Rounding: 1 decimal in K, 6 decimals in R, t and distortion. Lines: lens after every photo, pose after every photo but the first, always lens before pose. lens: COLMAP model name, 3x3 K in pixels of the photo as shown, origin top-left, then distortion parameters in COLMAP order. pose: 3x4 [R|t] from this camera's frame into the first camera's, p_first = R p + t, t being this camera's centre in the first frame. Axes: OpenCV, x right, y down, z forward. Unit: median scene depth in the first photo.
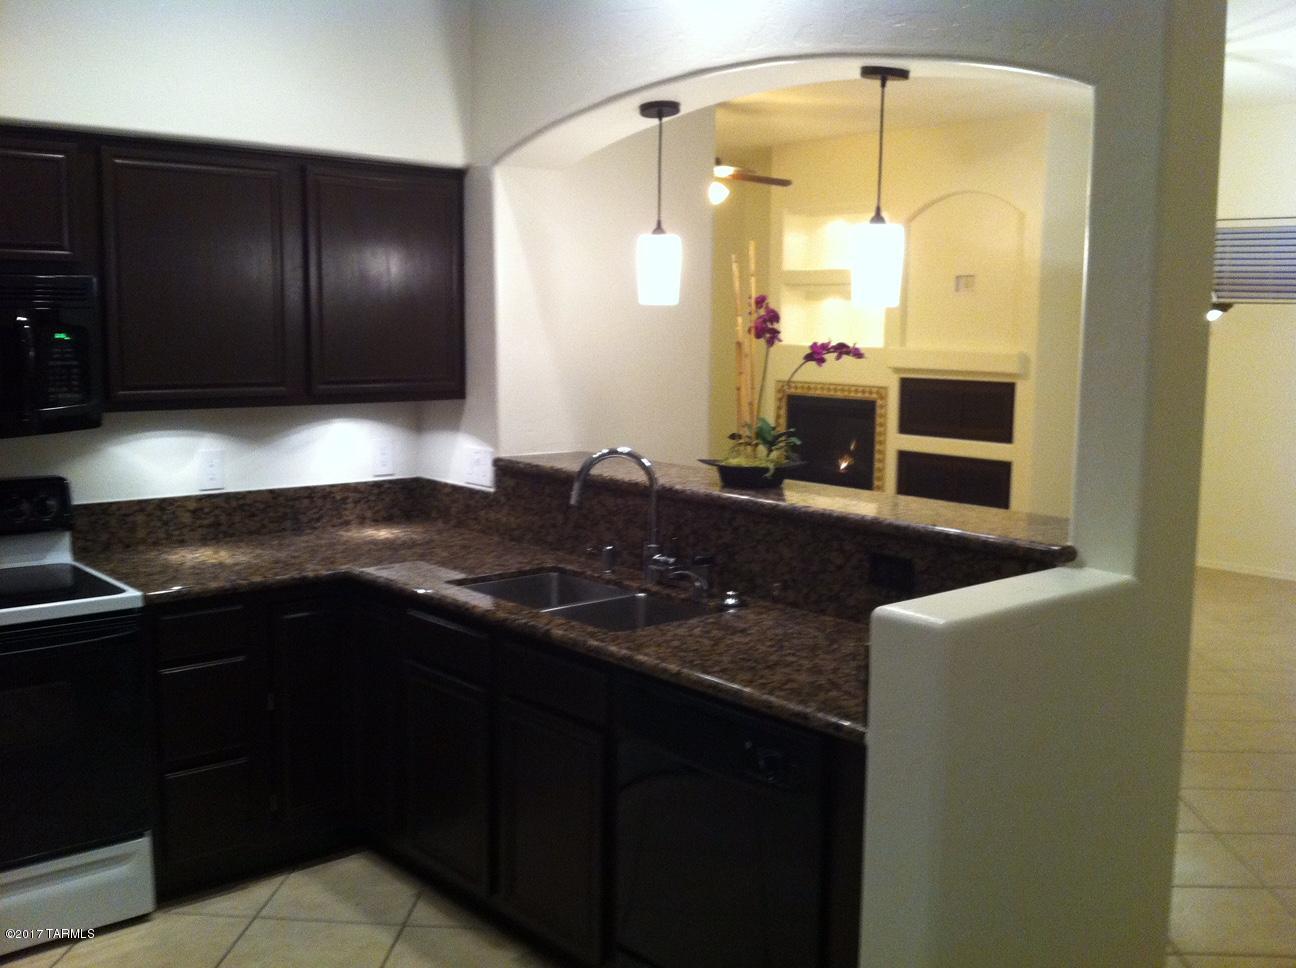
lens RADIAL K [[1288.0, 0, 652.7], [0, 1288.0, 490.7], [0, 0, 1]] dist [0.036562, 0.000000]
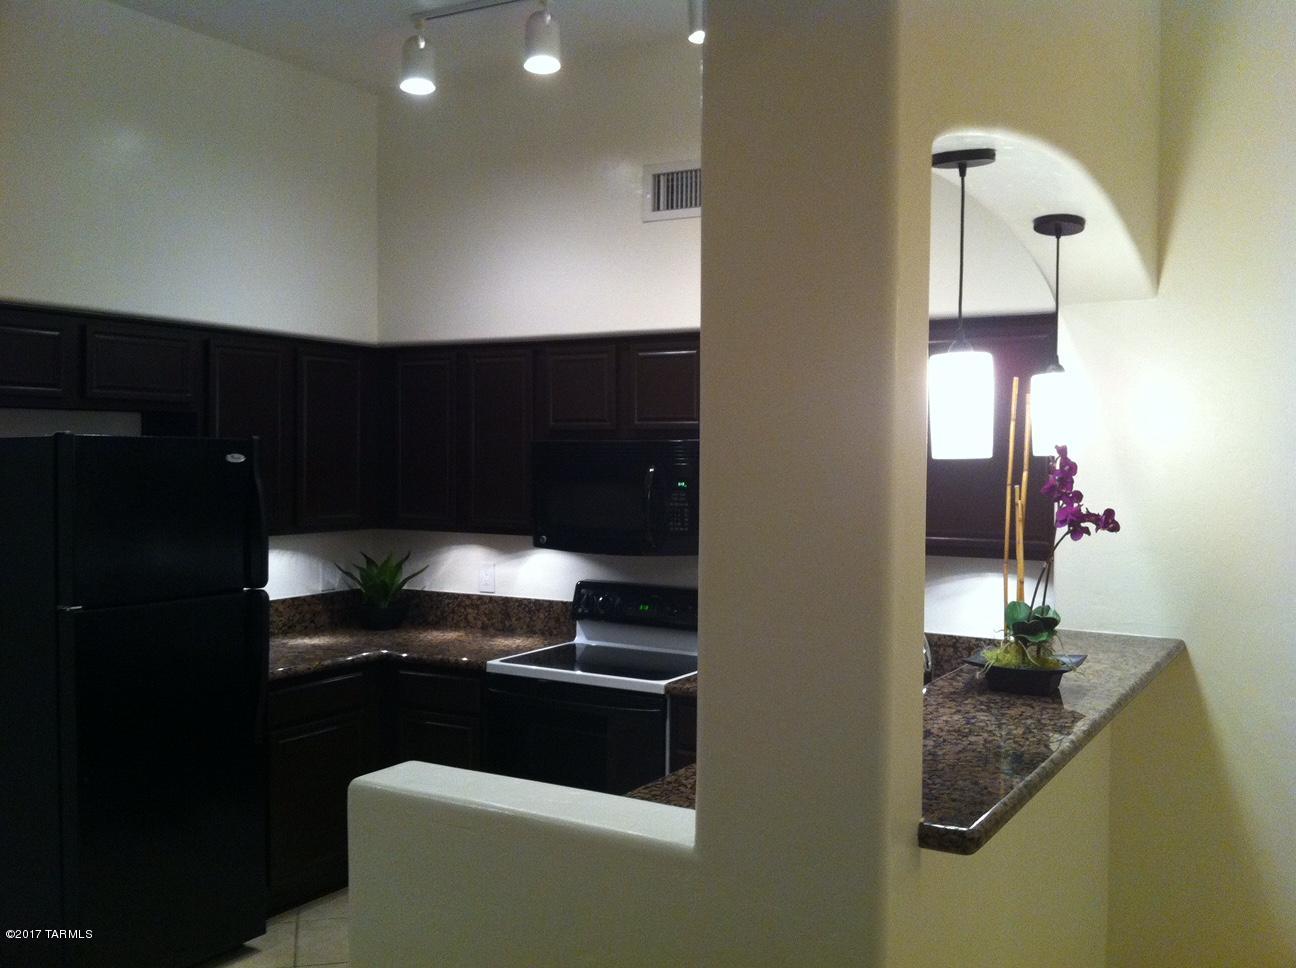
lens RADIAL K [[1288.0, 0, 651.2], [0, 1288.0, 486.7], [0, 0, 1]] dist [0.036562, 0.000000]
pose [[0.315286, 0.014574, -0.948885, 0.809293], [-0.132804, 0.990721, -0.028910, -0.076346], [0.939658, 0.135131, 0.314296, 0.572315]]
